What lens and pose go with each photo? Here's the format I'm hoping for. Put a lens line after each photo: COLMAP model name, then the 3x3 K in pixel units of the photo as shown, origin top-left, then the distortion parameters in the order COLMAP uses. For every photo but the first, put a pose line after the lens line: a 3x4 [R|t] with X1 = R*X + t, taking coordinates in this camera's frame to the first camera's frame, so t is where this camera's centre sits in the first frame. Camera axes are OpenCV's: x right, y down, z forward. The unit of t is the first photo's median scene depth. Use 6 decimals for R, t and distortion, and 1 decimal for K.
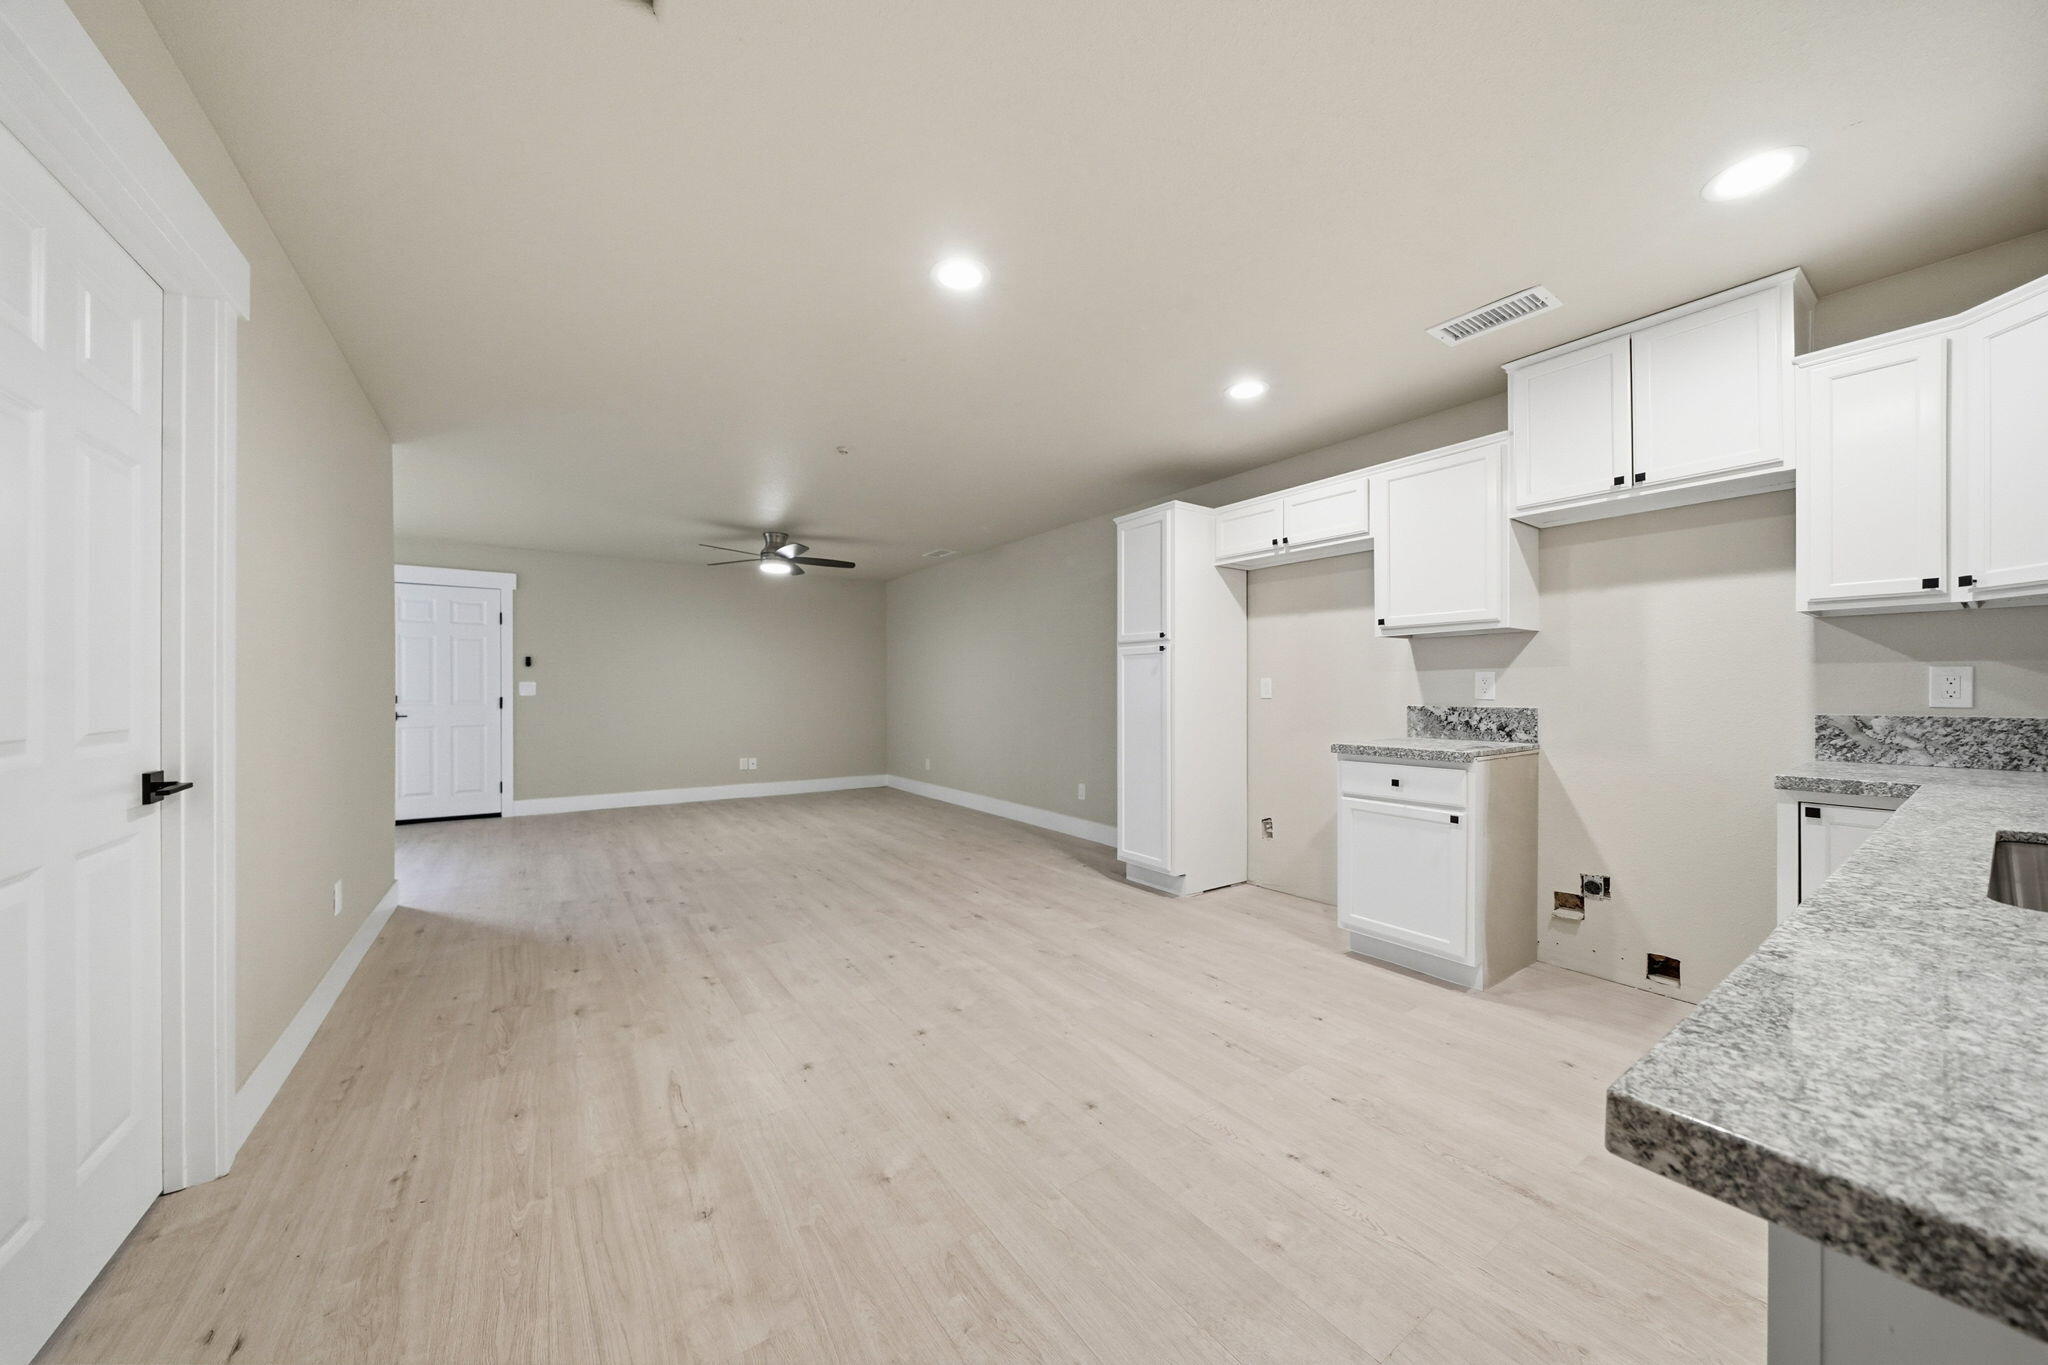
lens RADIAL K [[697.7, 0, 1019.7], [0, 697.7, 686.1], [0, 0, 1]] dist [0.000154, 0.000013]
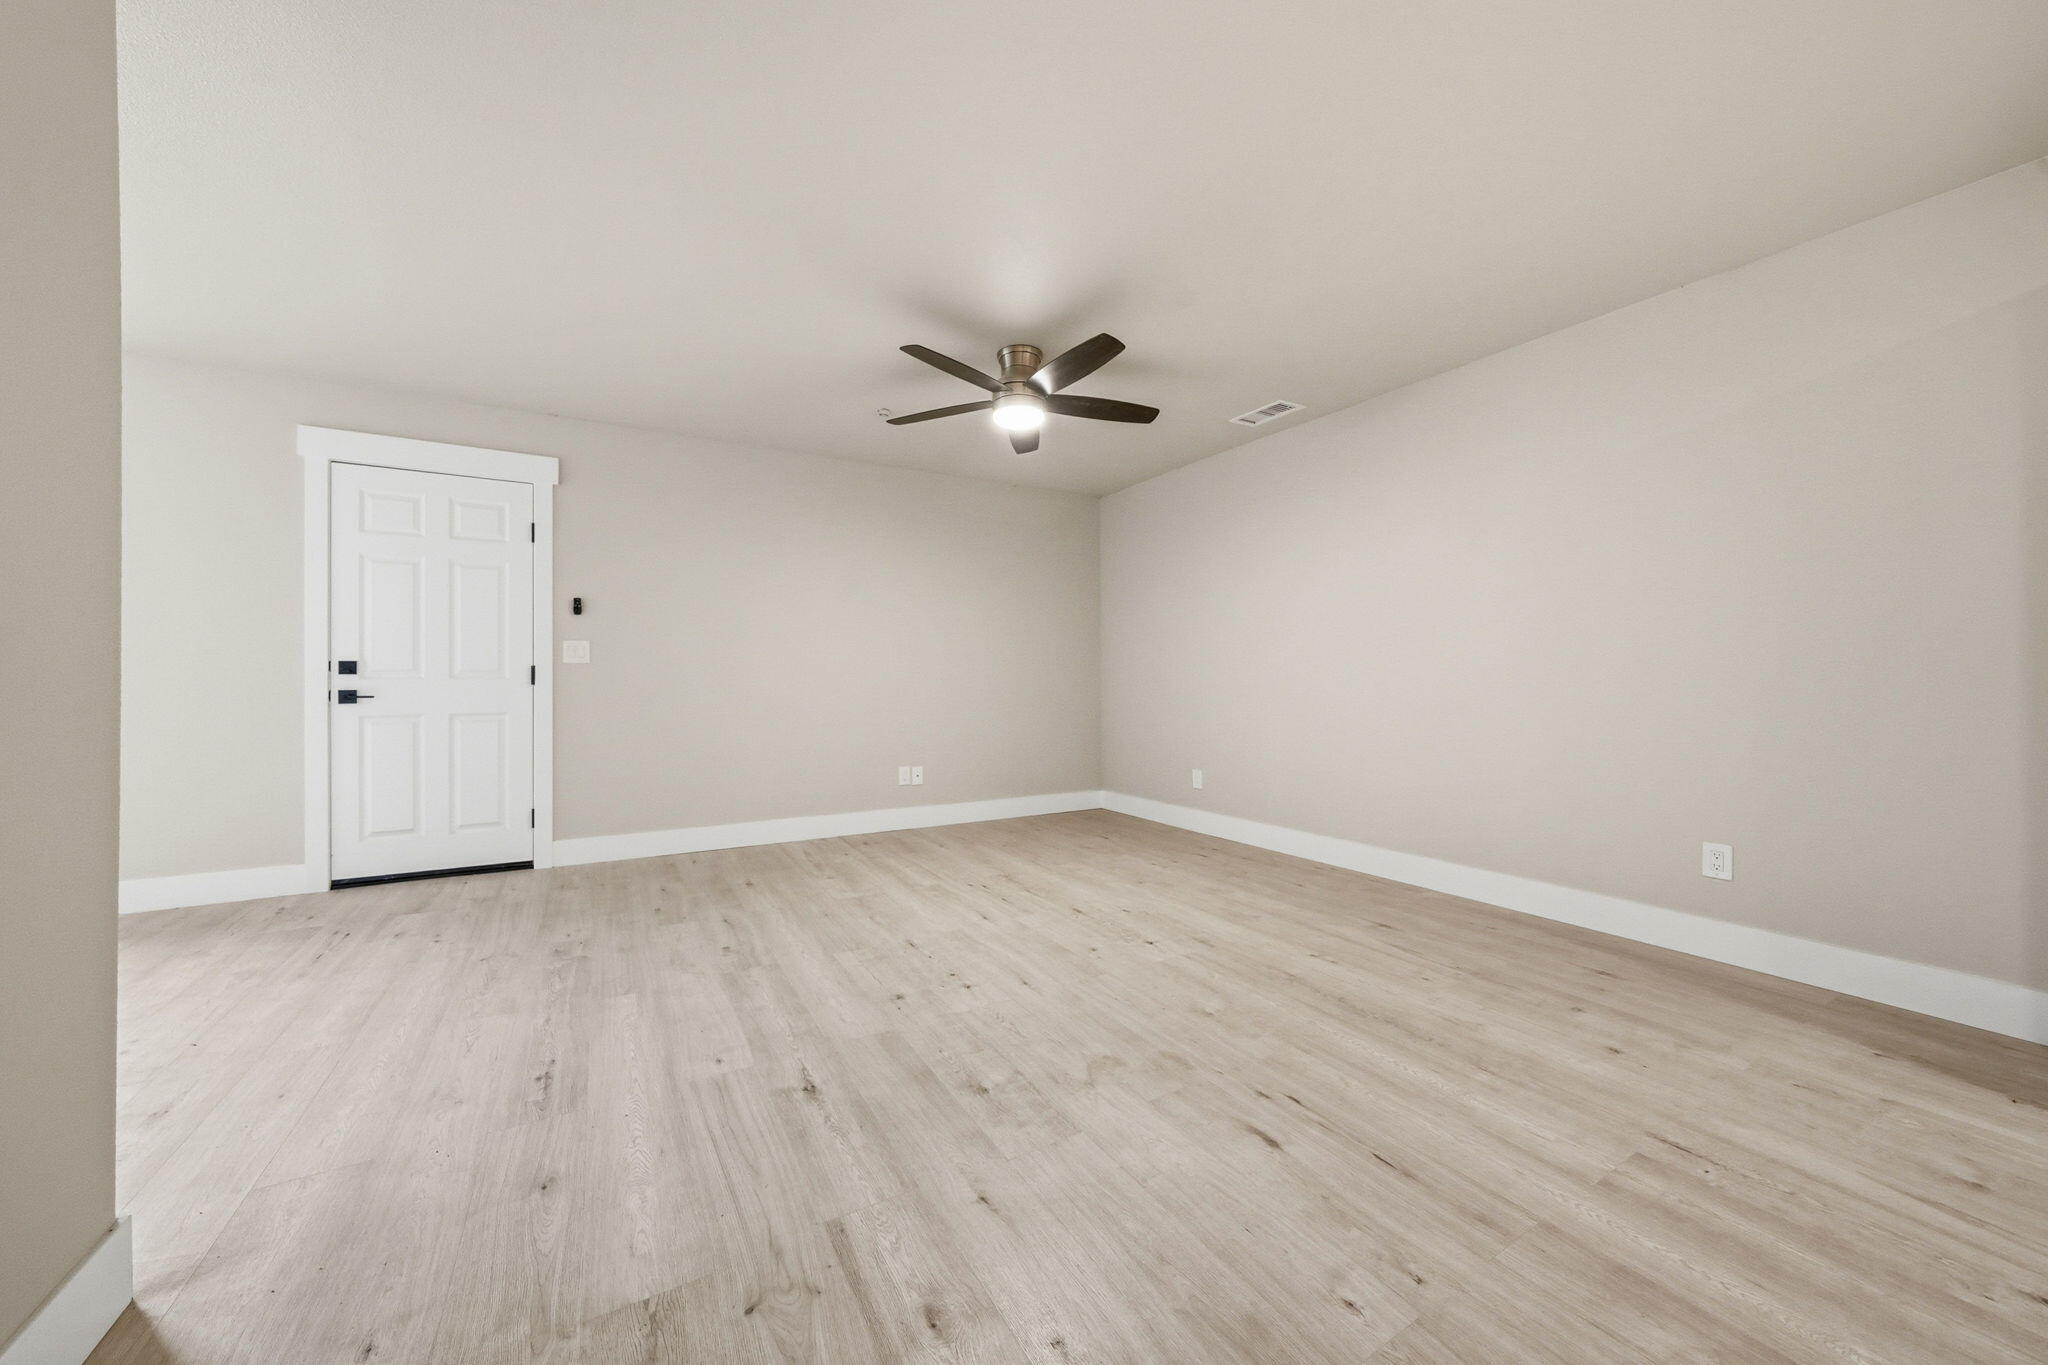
lens RADIAL K [[723.9, 0, 1023.7], [0, 723.9, 673.7], [0, 0, 1]] dist [-0.000181, 0.000001]
pose [[0.996993, -0.001362, -0.077482, -0.282851], [0.000998, 0.999988, -0.004731, 0.026494], [0.077488, 0.004640, 0.996983, 0.423108]]
